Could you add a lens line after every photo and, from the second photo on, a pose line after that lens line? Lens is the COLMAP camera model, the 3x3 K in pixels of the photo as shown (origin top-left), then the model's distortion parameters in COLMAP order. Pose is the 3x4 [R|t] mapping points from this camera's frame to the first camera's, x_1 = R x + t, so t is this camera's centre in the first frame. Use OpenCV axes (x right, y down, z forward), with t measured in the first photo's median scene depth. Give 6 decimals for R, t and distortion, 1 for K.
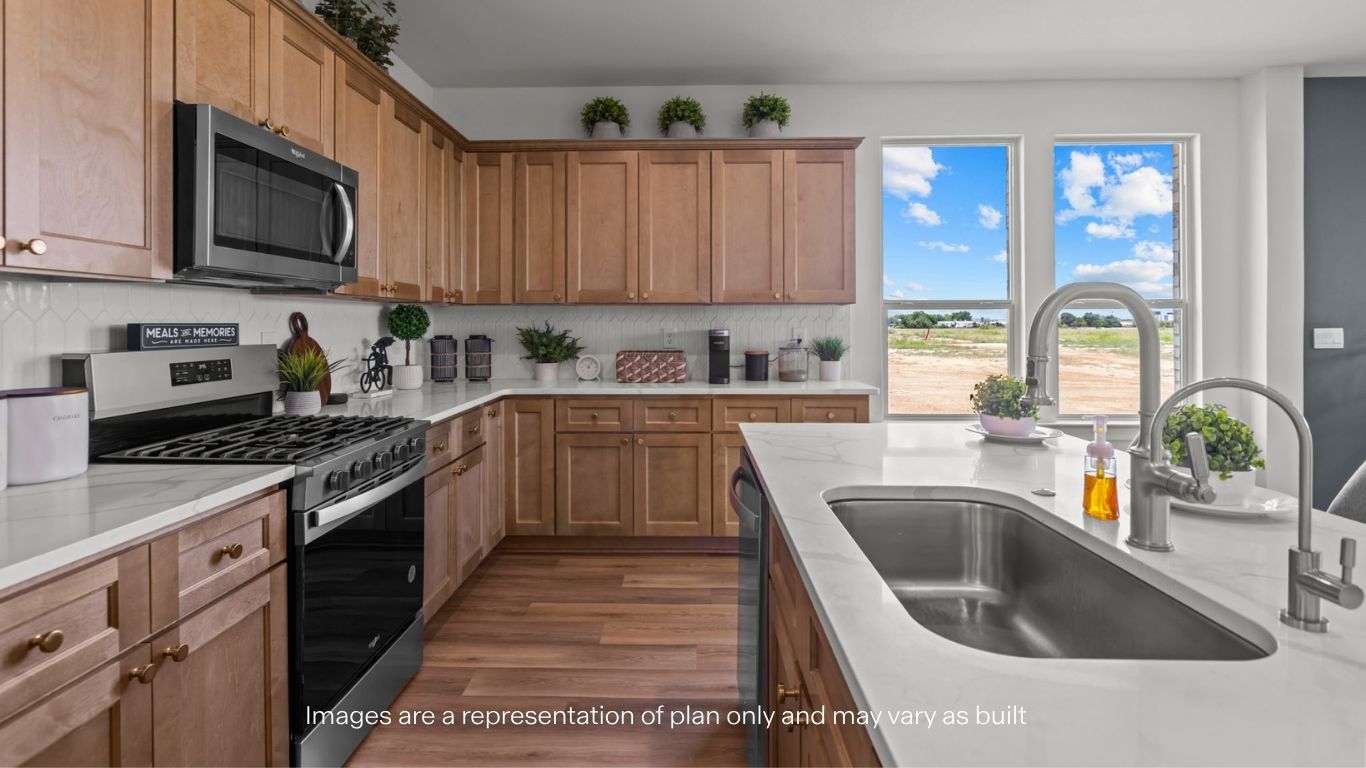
lens RADIAL K [[667.2, 0, 680.6], [0, 667.2, 322.9], [0, 0, 1]] dist [-0.001518, -0.000031]
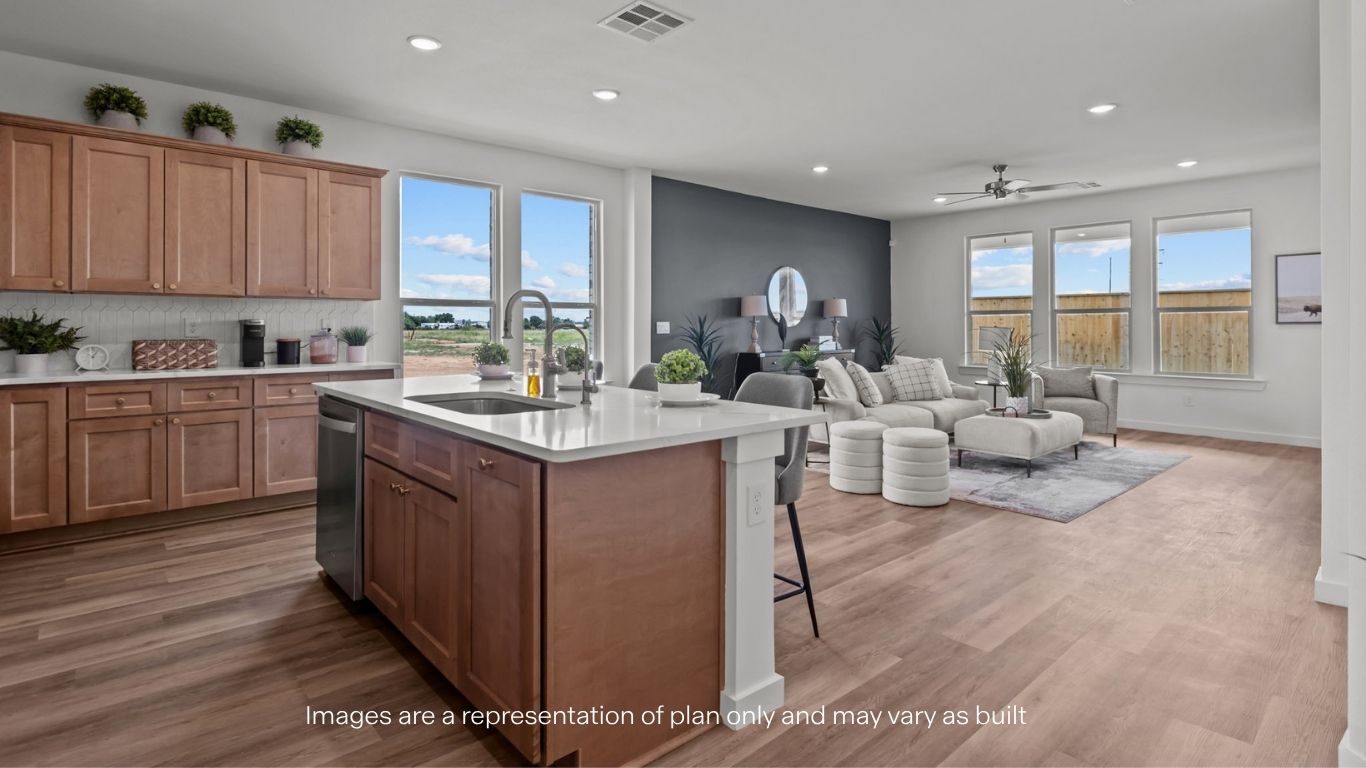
lens RADIAL K [[667.2, 0, 680.6], [0, 667.2, 322.9], [0, 0, 1]] dist [-0.001518, -0.000031]
pose [[0.738410, 0.005752, 0.674328, -0.168582], [-0.003662, 0.999983, -0.004520, 0.018251], [-0.674342, 0.000868, 0.738418, -0.316860]]
